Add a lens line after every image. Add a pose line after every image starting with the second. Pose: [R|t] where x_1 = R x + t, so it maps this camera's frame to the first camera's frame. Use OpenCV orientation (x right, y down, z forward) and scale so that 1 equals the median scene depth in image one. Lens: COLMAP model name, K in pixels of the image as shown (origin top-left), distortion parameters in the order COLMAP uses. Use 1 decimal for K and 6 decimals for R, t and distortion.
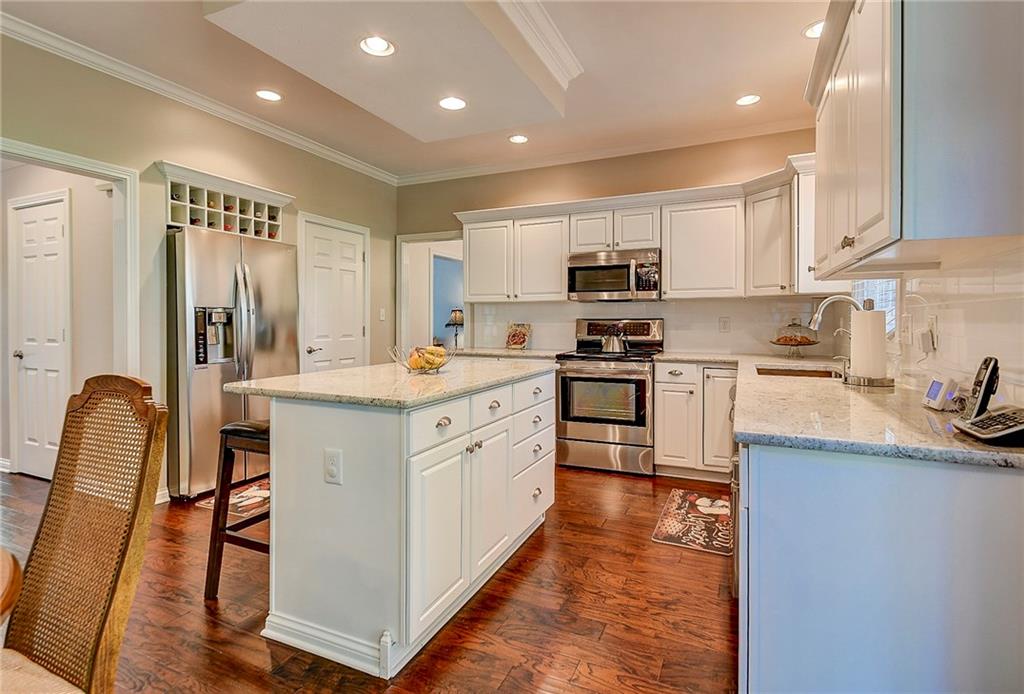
lens RADIAL K [[521.3, 0, 509.4], [0, 521.3, 347.2], [0, 0, 1]] dist [-0.000985, -0.000220]
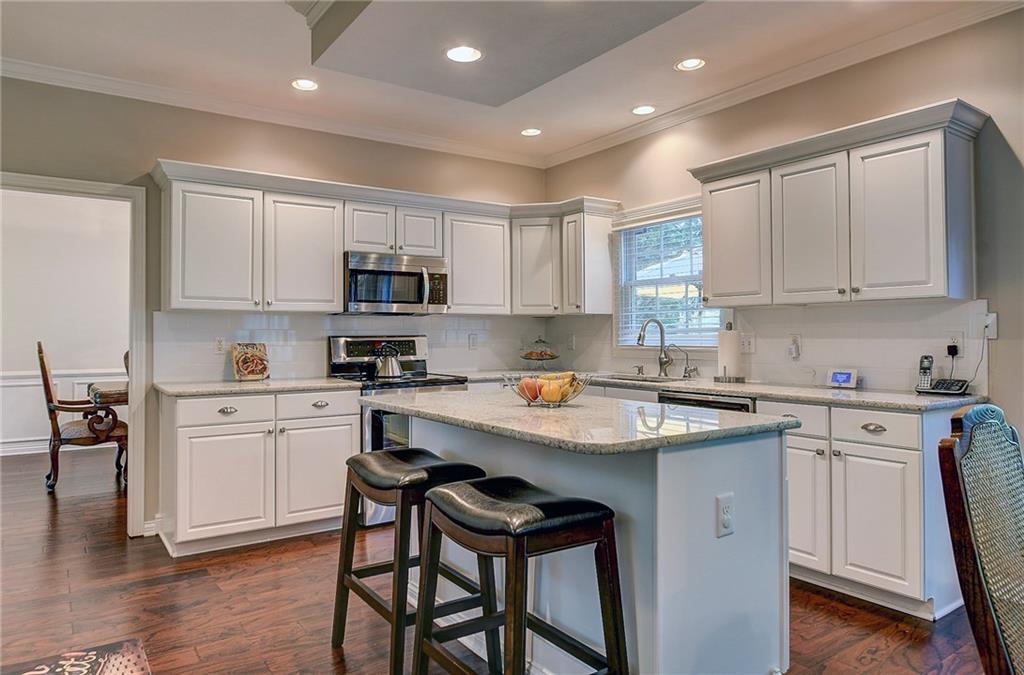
lens RADIAL K [[656.6, 0, 510.3], [0, 656.6, 331.9], [0, 0, 1]] dist [-0.038643, -0.002707]
pose [[0.497897, 0.003491, 0.867229, -0.601682], [0.044712, 0.998559, -0.029690, -0.021329], [-0.866083, 0.053558, 0.497023, 0.321078]]
